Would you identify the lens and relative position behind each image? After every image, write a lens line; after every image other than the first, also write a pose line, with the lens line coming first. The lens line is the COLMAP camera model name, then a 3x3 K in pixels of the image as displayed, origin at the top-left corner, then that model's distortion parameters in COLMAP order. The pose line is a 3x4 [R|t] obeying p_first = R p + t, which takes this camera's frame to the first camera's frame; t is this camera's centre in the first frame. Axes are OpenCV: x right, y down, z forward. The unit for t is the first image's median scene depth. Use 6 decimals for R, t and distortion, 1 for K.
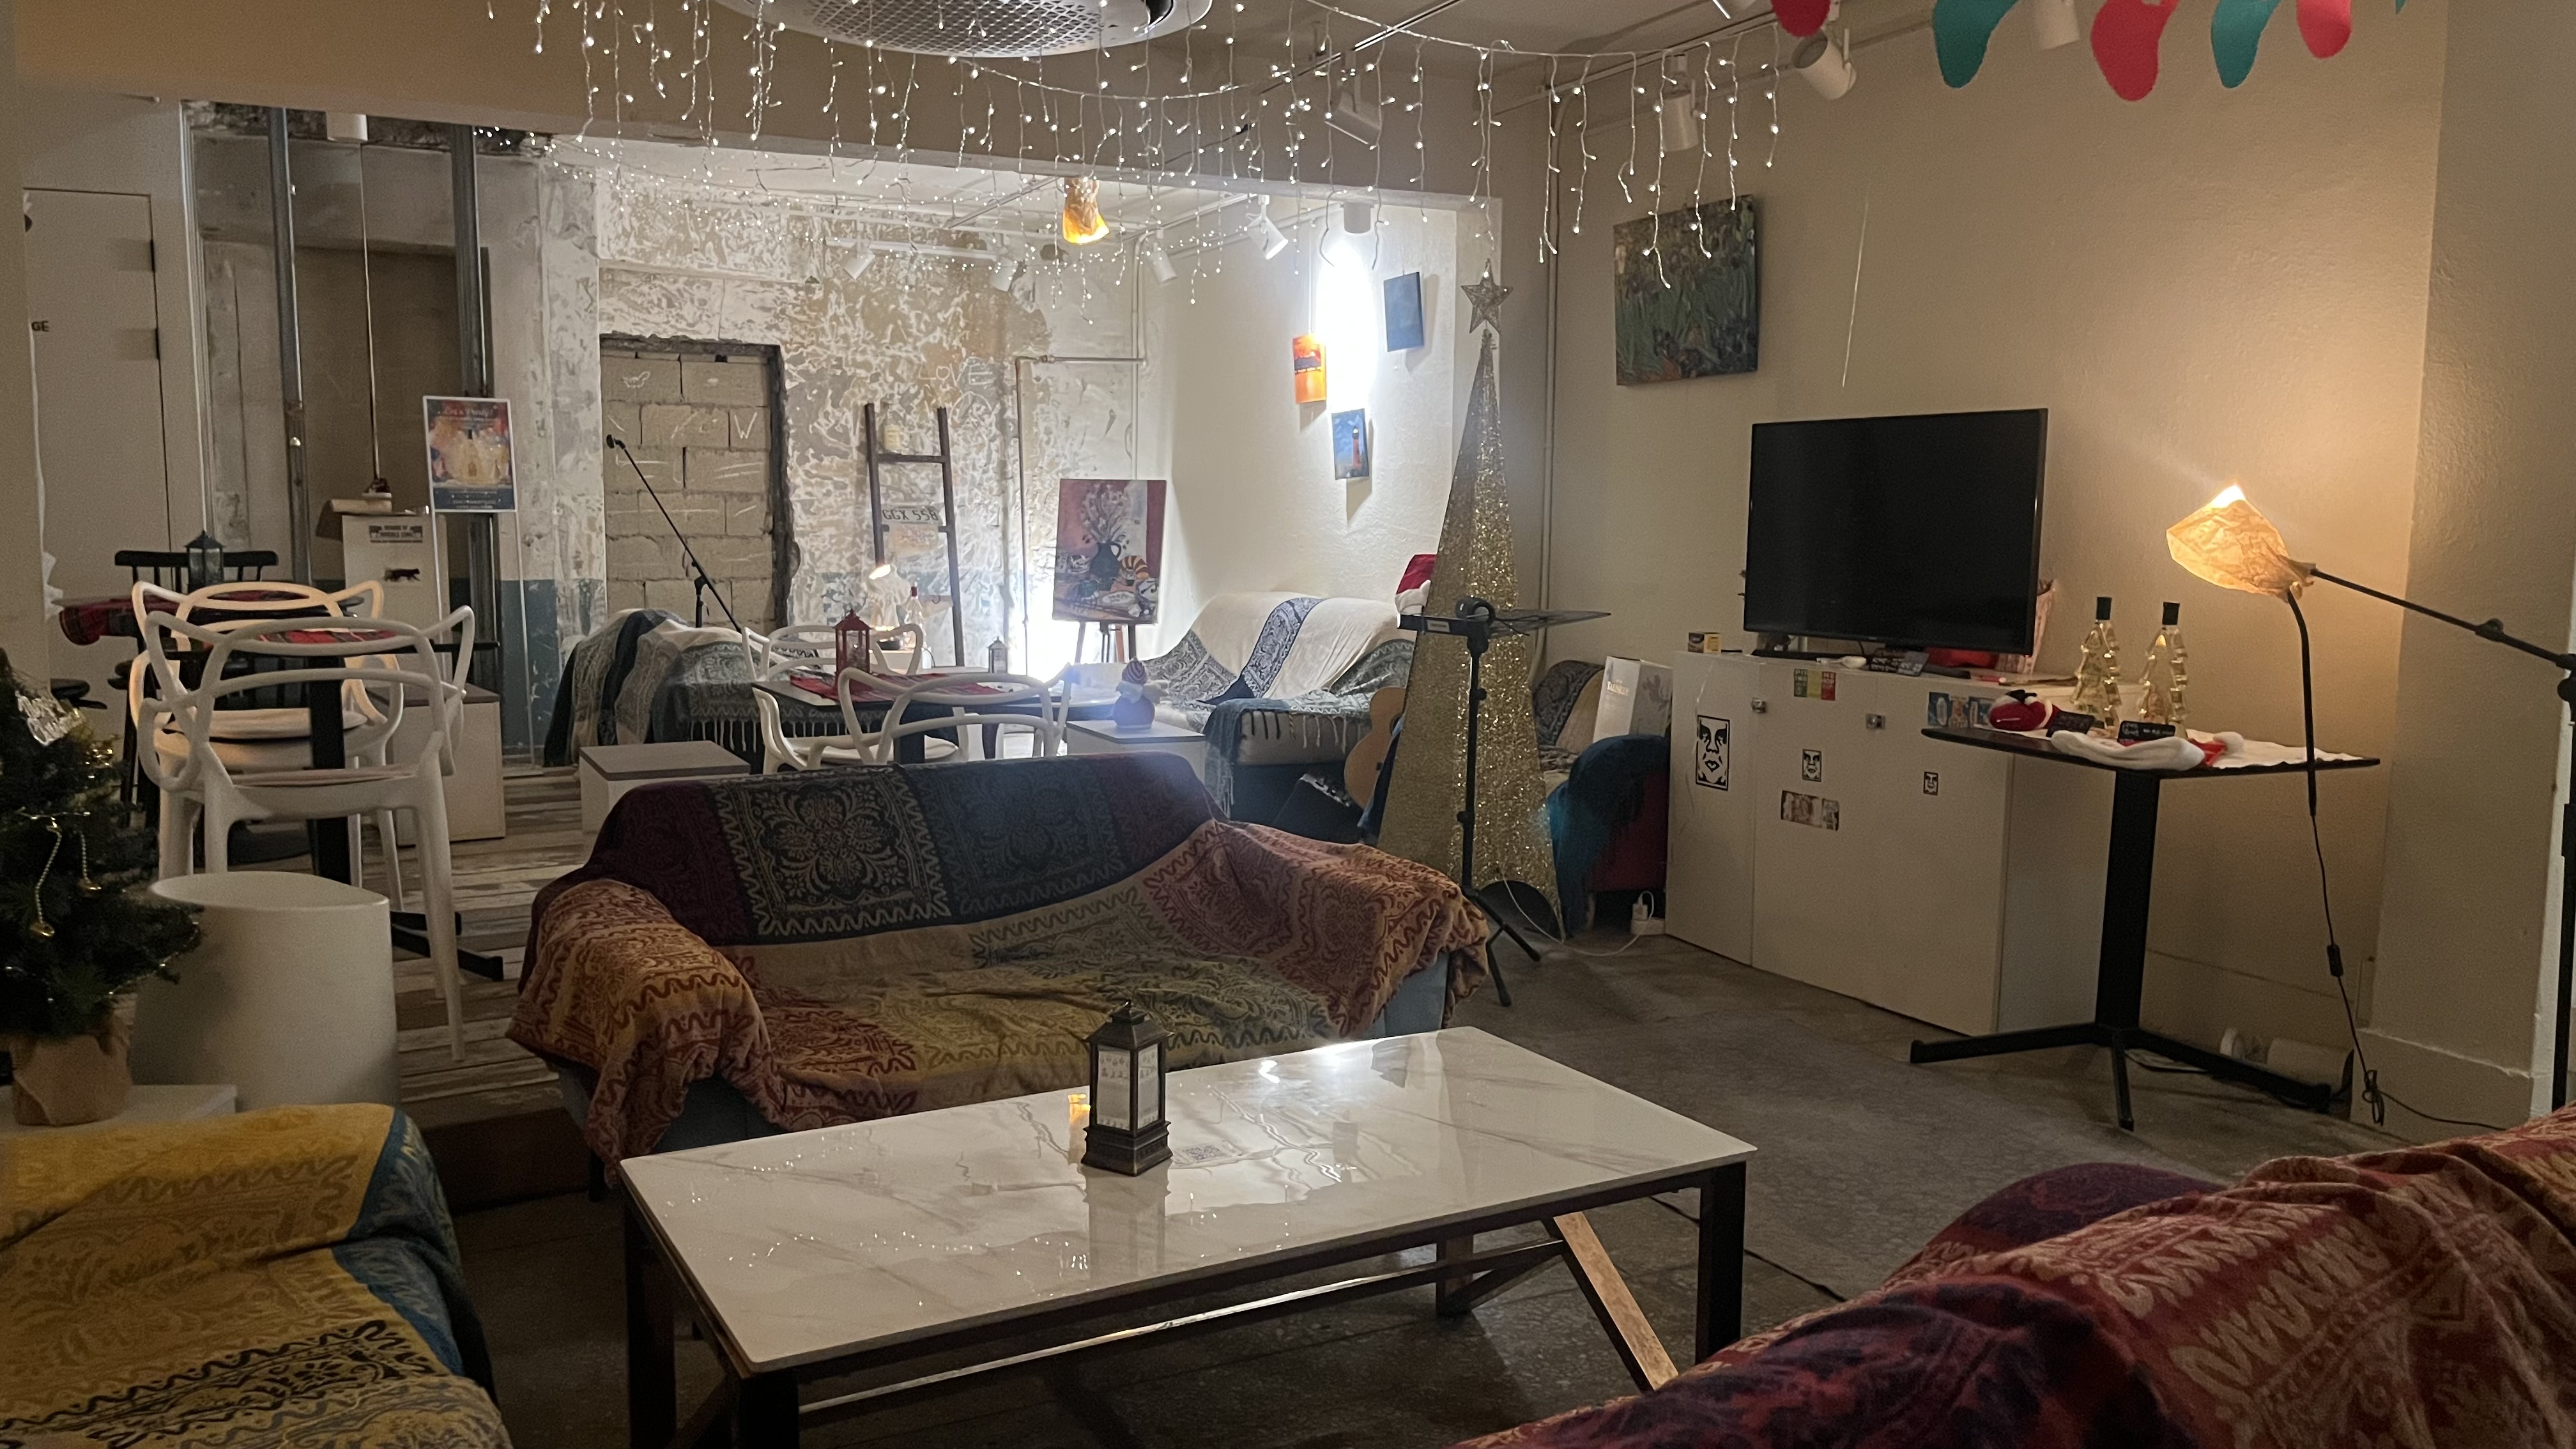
lens RADIAL K [[1903.1, 0, 1290.0], [0, 1903.1, 742.3], [0, 0, 1]] dist [-0.001868, -0.001415]
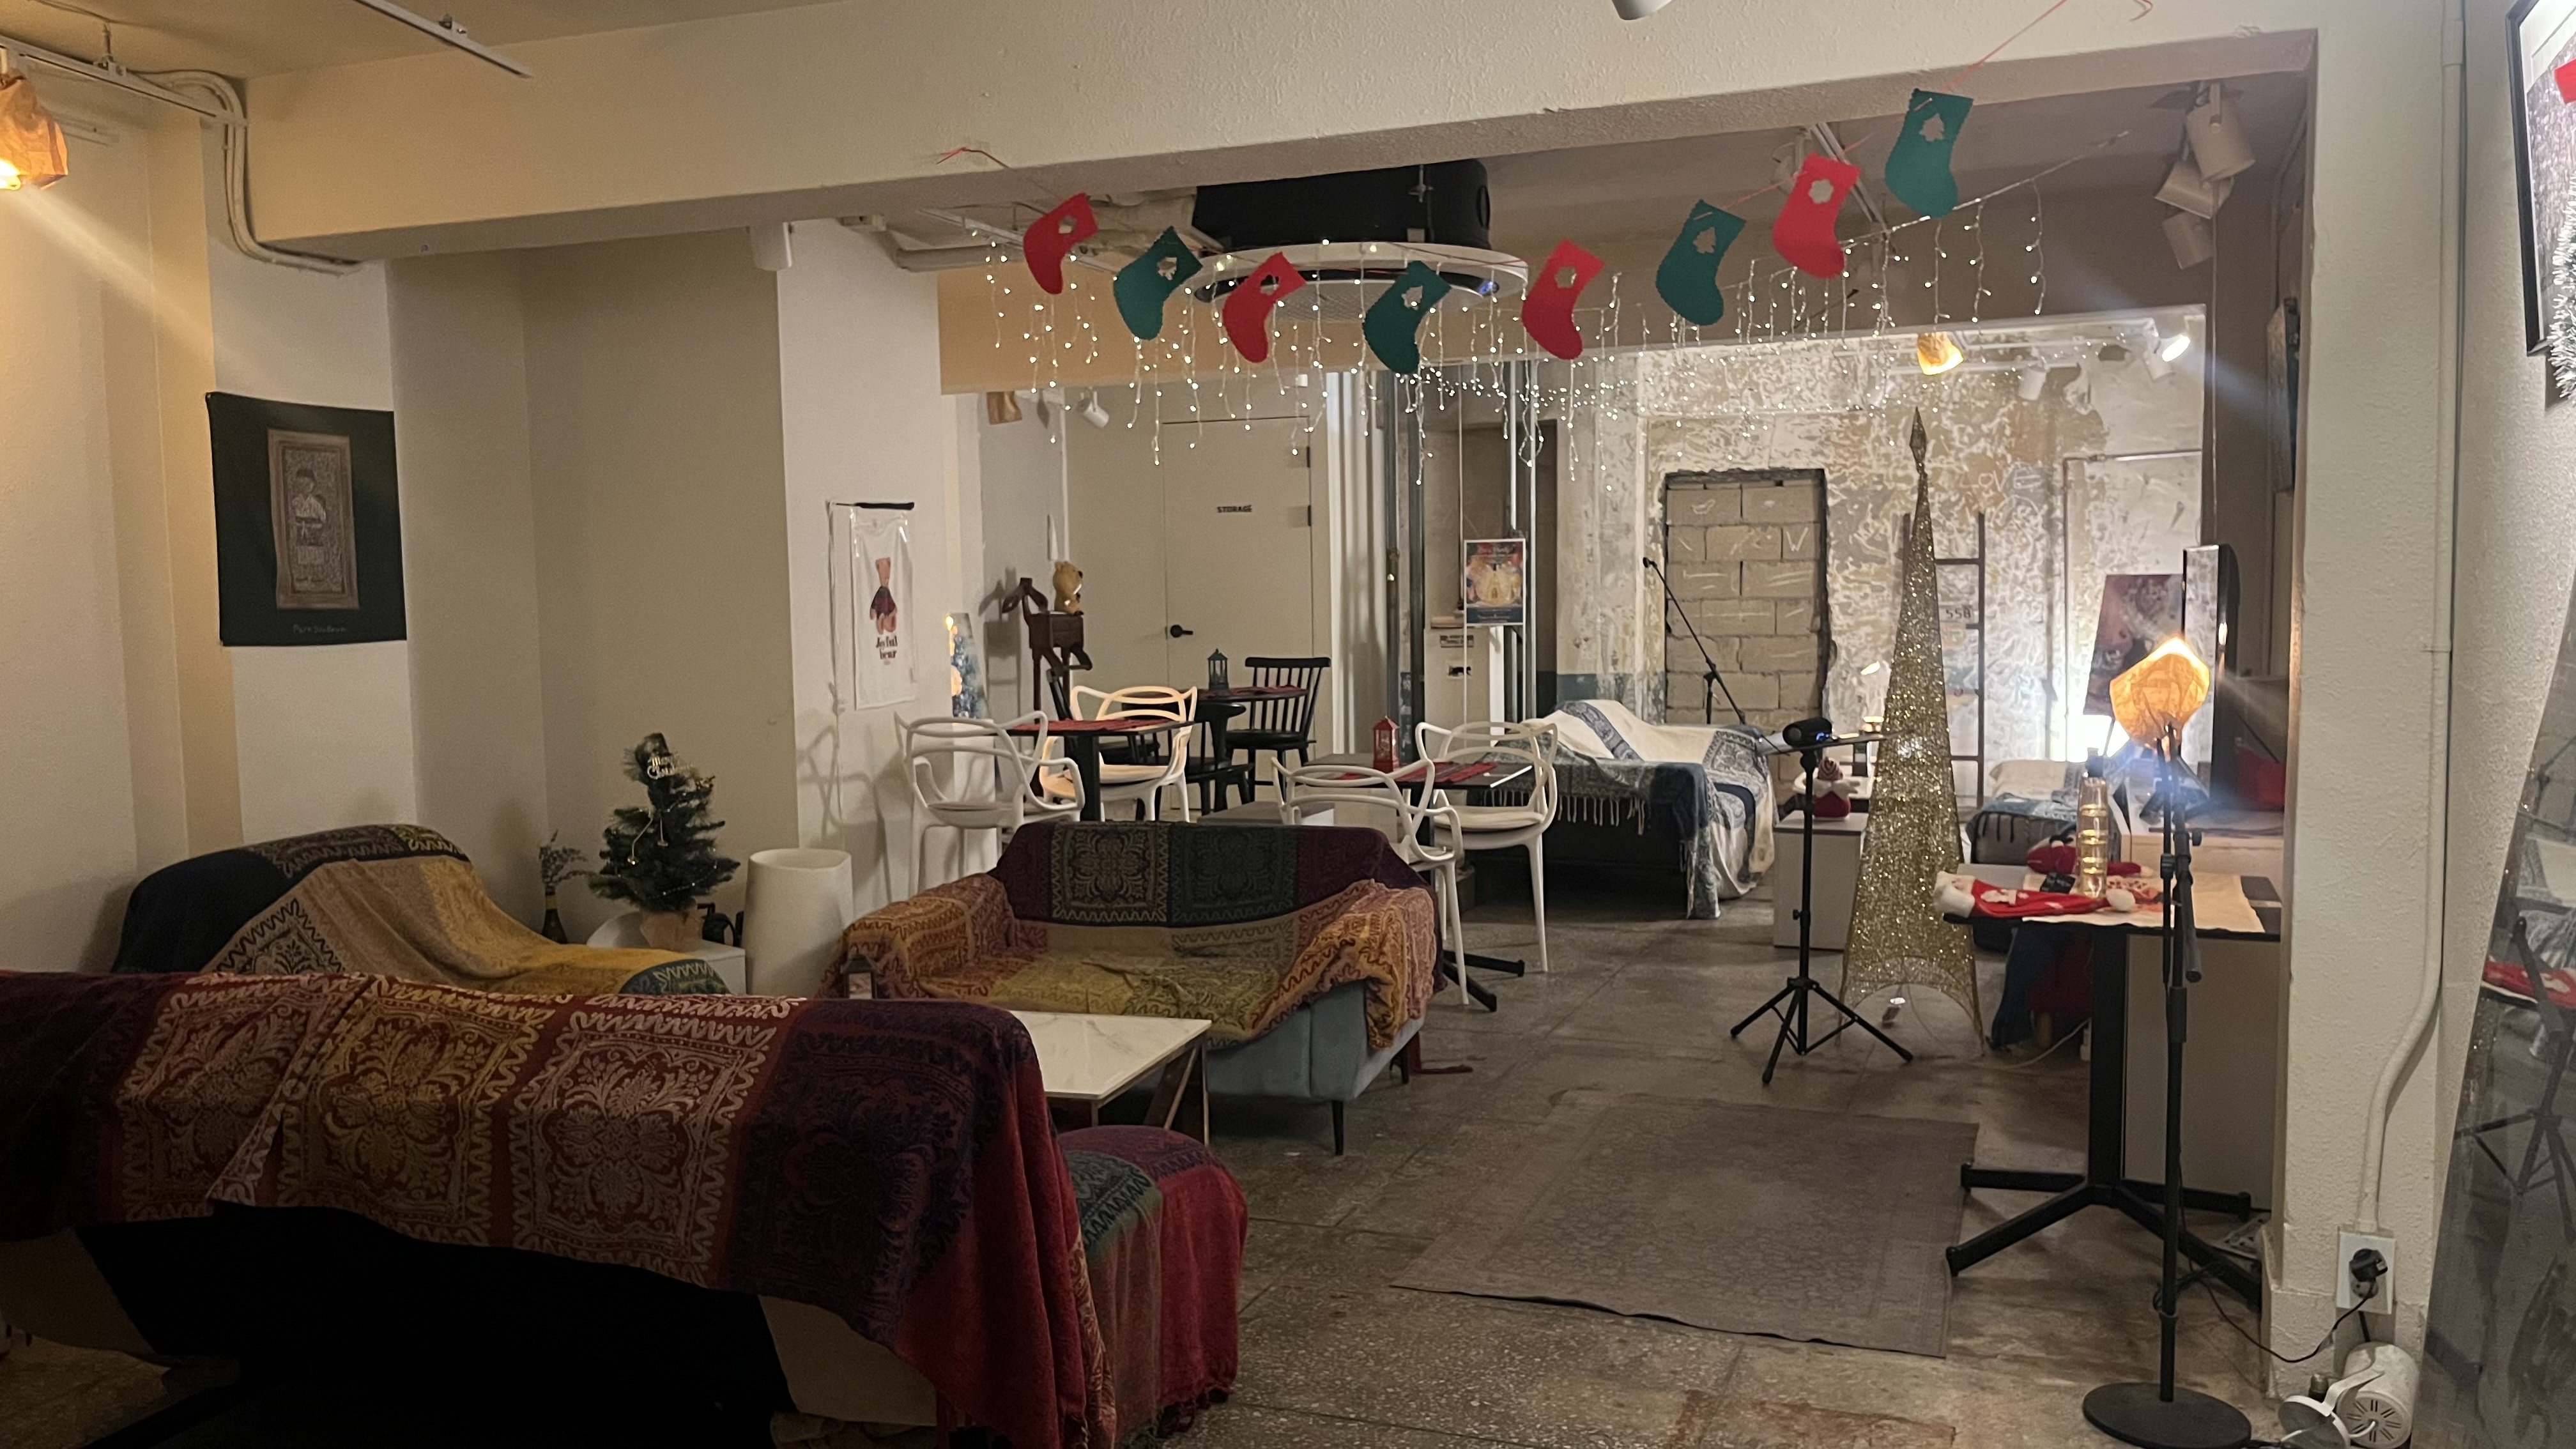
lens RADIAL K [[1903.1, 0, 1289.8], [0, 1903.1, 716.5], [0, 0, 1]] dist [-0.001868, -0.001415]
pose [[0.665095, 0.027996, -0.746234, 0.367900], [-0.062569, 0.997872, -0.018329, -0.018972], [0.744133, 0.058881, 0.665431, 0.011397]]
